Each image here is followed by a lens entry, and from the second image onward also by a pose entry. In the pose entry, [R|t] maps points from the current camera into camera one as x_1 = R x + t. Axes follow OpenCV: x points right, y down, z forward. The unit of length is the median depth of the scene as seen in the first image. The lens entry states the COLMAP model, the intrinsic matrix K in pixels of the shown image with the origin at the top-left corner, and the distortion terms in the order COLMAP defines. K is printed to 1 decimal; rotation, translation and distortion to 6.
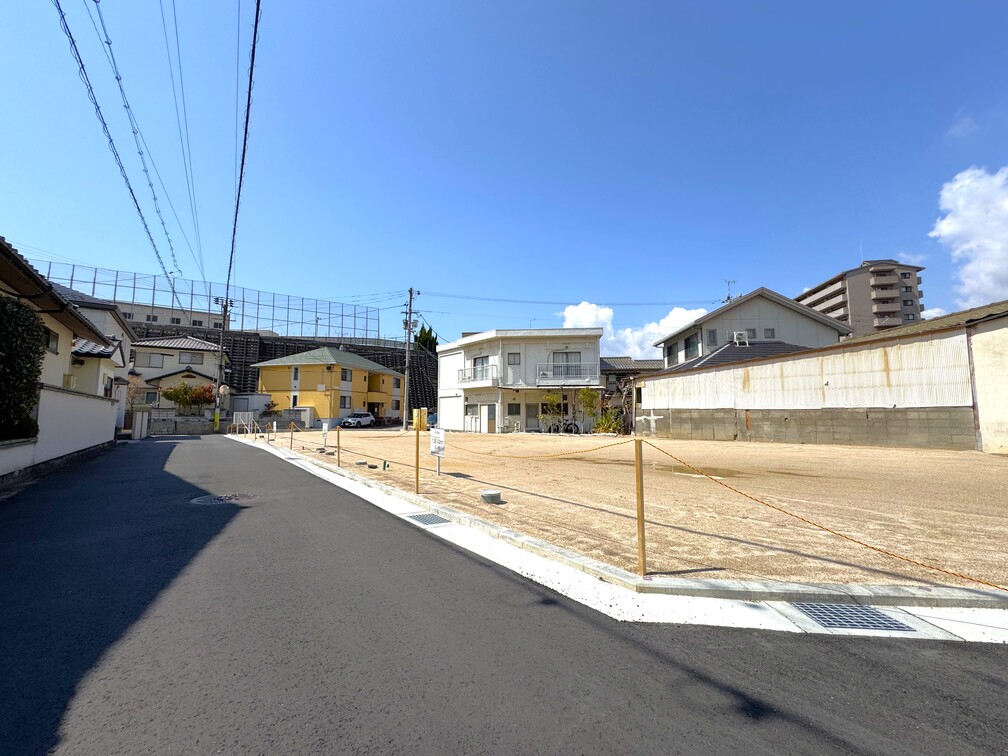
lens RADIAL K [[404.4, 0, 502.1], [0, 404.4, 378.2], [0, 0, 1]] dist [-0.001871, 0.000071]
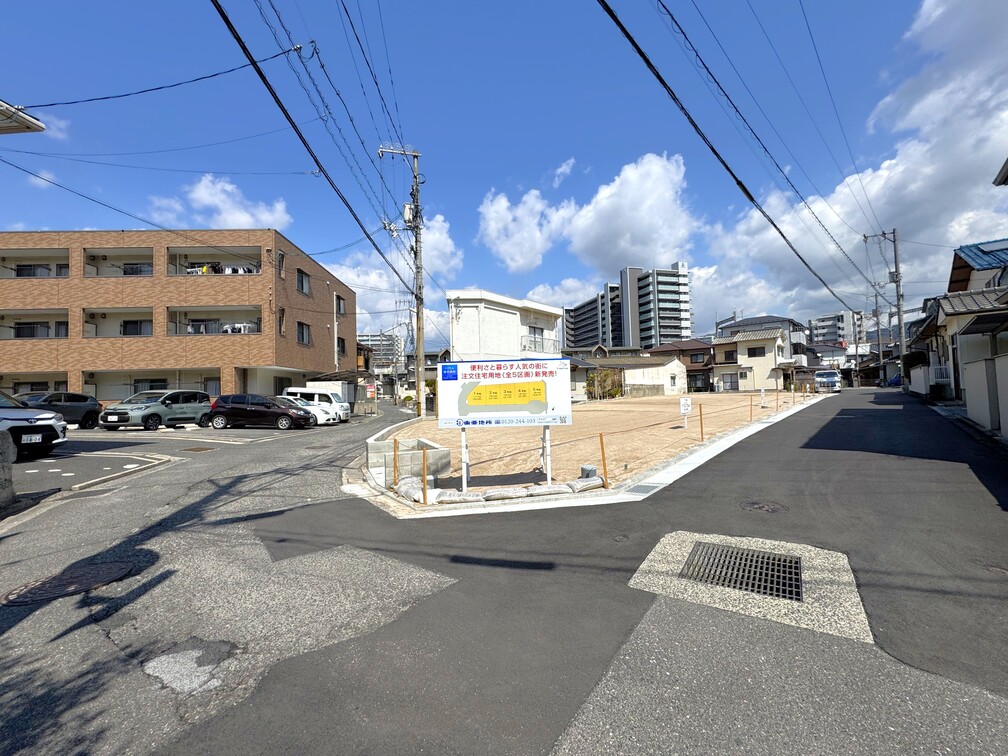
lens RADIAL K [[404.4, 0, 502.1], [0, 404.4, 378.2], [0, 0, 1]] dist [-0.001871, 0.000071]
pose [[-0.159009, 0.042572, 0.986359, -1.028846], [-0.059000, 0.996875, -0.052537, 0.128502], [-0.985513, -0.066549, -0.156001, 1.300183]]
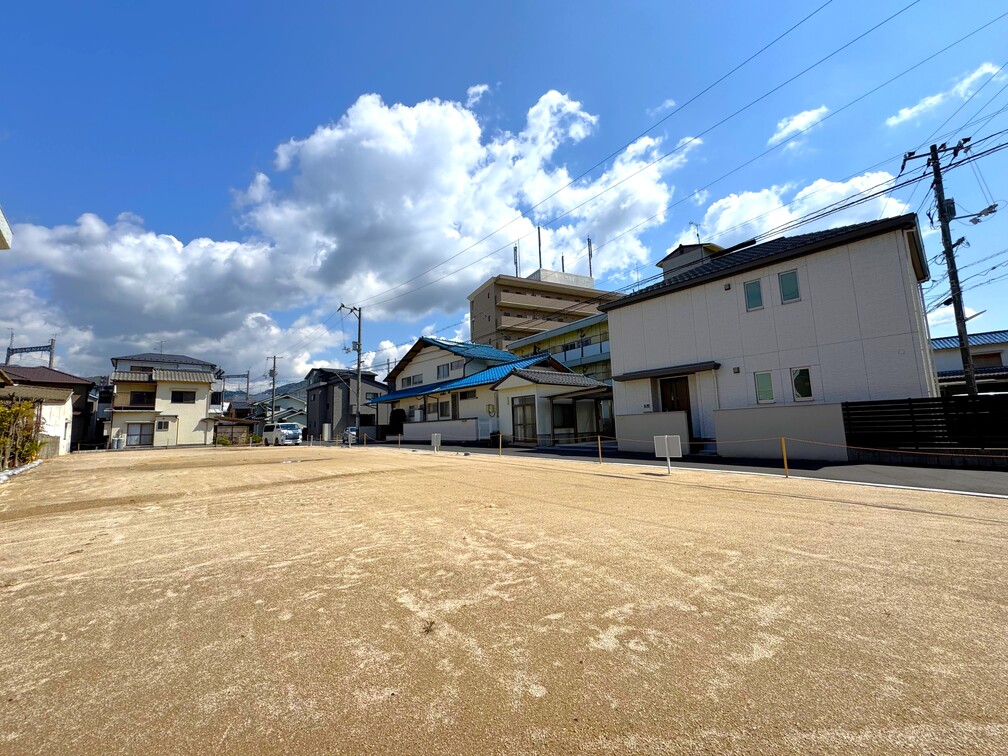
lens RADIAL K [[404.4, 0, 502.1], [0, 404.4, 378.2], [0, 0, 1]] dist [-0.001871, 0.000071]
pose [[-0.998032, 0.024941, -0.057540, -0.489232], [0.036731, 0.976146, -0.213984, 0.135265], [0.050830, -0.215676, -0.975141, 1.390147]]
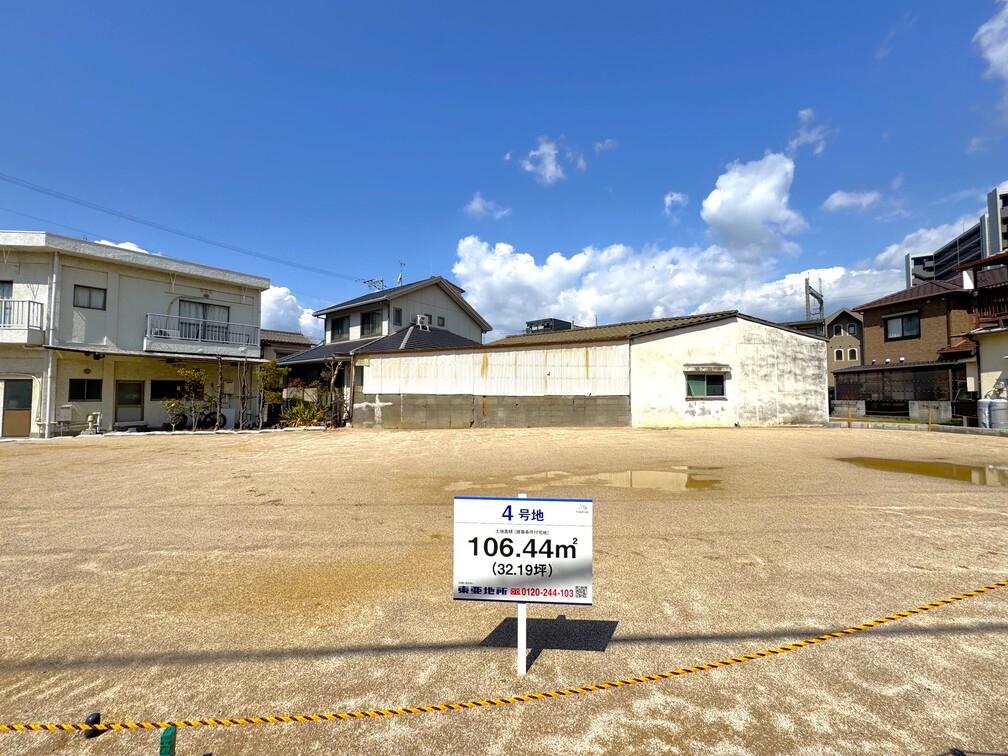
lens RADIAL K [[425.3, 0, 508.1], [0, 425.3, 378.1], [0, 0, 1]] dist [0.002326, 0.000821]
pose [[0.564452, 0.039397, 0.824525, -0.122799], [-0.076797, 0.997035, 0.004934, 0.014010], [-0.821886, -0.066106, 0.565804, 0.205257]]
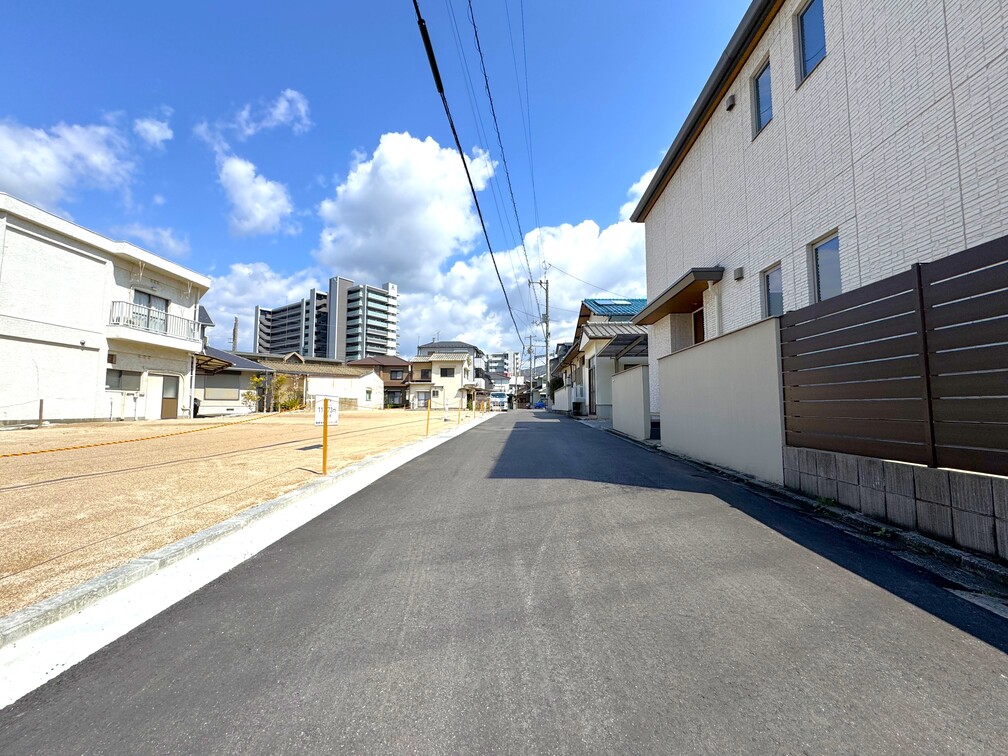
lens RADIAL K [[404.4, 0, 502.1], [0, 404.4, 378.2], [0, 0, 1]] dist [-0.001871, 0.000071]
pose [[-0.754564, 0.047923, 0.654475, -0.889641], [-0.059362, 0.988256, -0.140804, 0.132805], [-0.653536, -0.145097, -0.742857, 1.163423]]
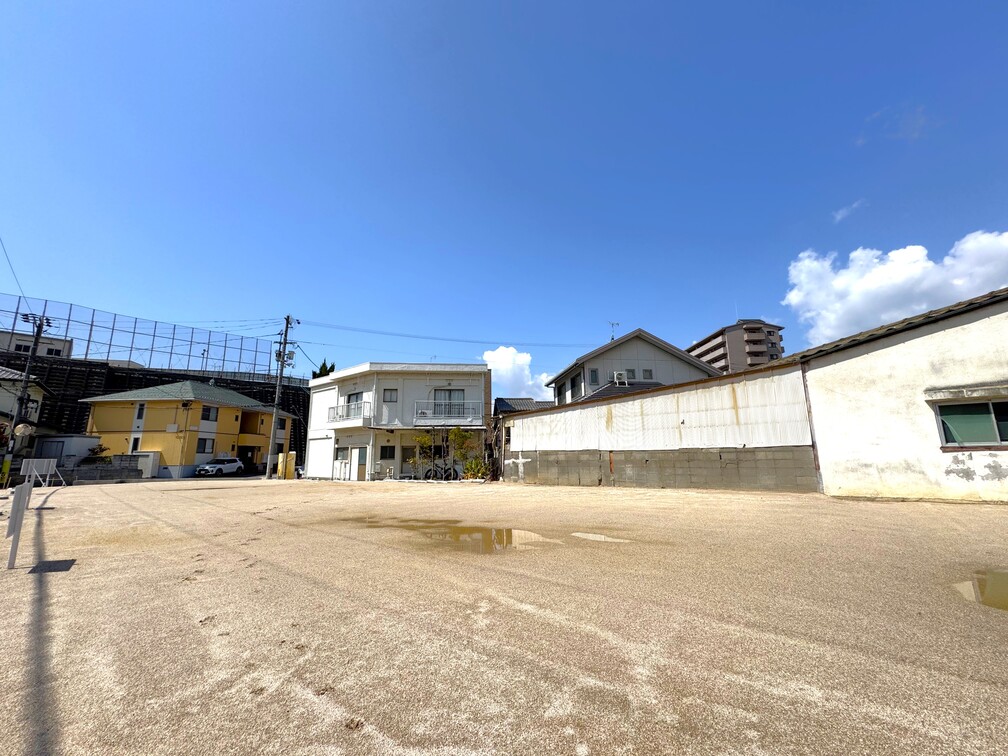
lens RADIAL K [[404.4, 0, 502.1], [0, 404.4, 378.2], [0, 0, 1]] dist [-0.001871, 0.000071]
pose [[0.982695, 0.027011, 0.183250, 0.108084], [-0.007423, 0.994259, -0.106747, 0.007696], [-0.185081, 0.103539, 0.977254, 0.075385]]
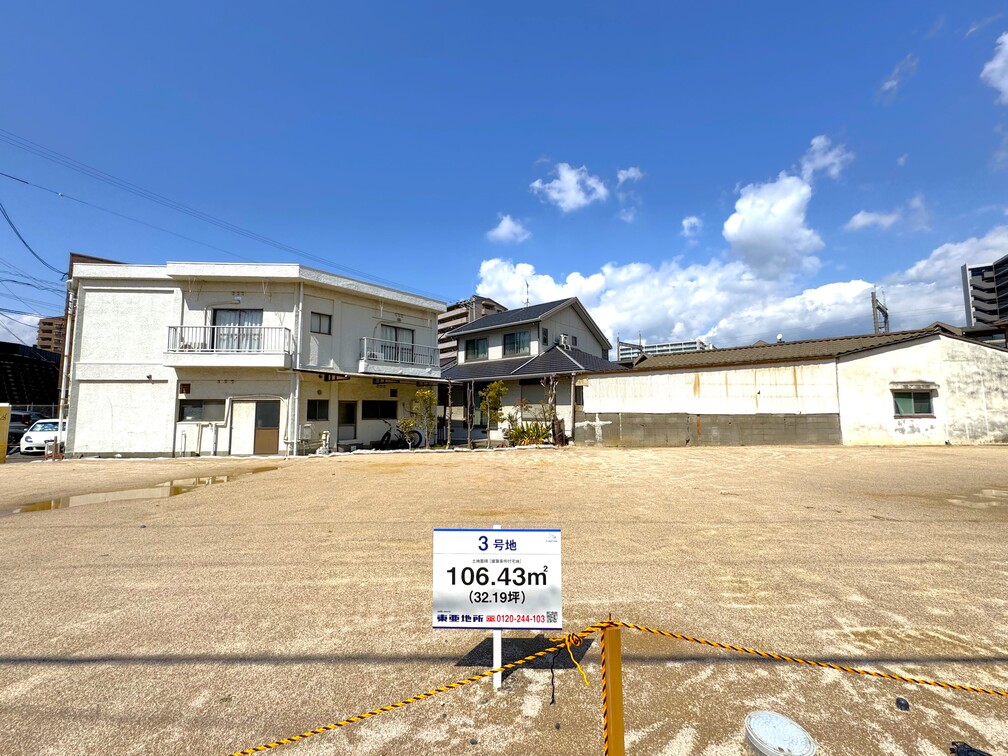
lens RADIAL K [[420.8, 0, 500.8], [0, 420.8, 379.0], [0, 0, 1]] dist [0.000420, 0.000148]
pose [[0.598763, 0.067995, 0.798035, -0.294829], [-0.071479, 0.996950, -0.031313, 0.032276], [-0.797731, -0.038294, 0.601797, 0.428172]]
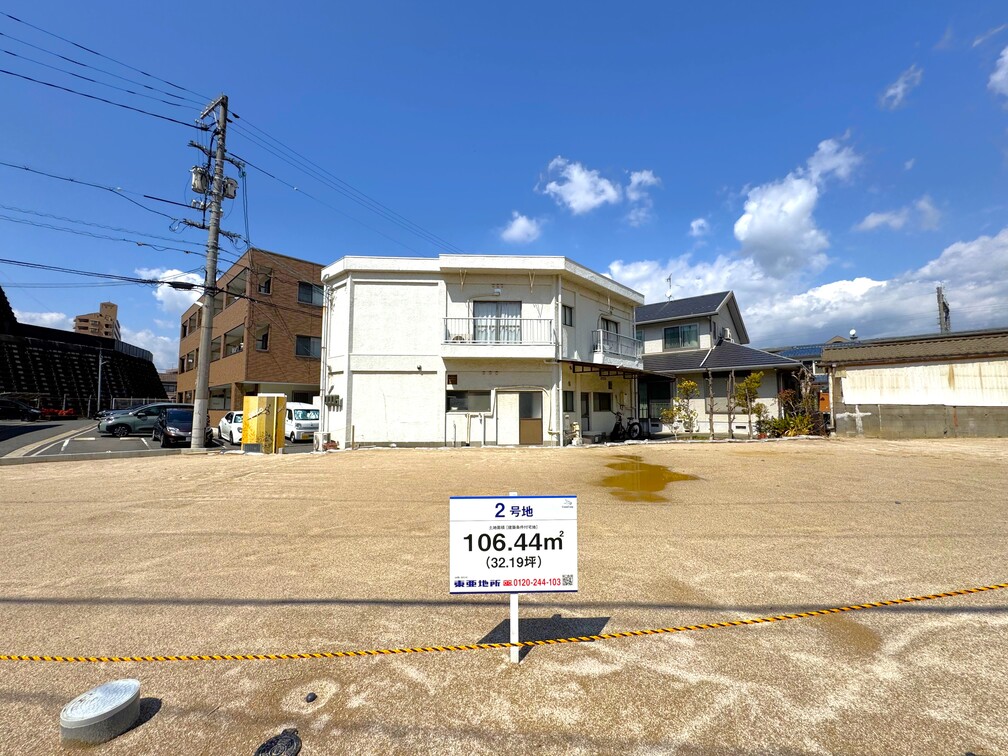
lens RADIAL K [[404.4, 0, 502.1], [0, 404.4, 378.2], [0, 0, 1]] dist [-0.001871, 0.000071]
pose [[0.609301, 0.062798, 0.790449, -0.490284], [-0.072723, 0.997083, -0.023158, 0.063680], [-0.789597, -0.043373, 0.612090, 0.714504]]
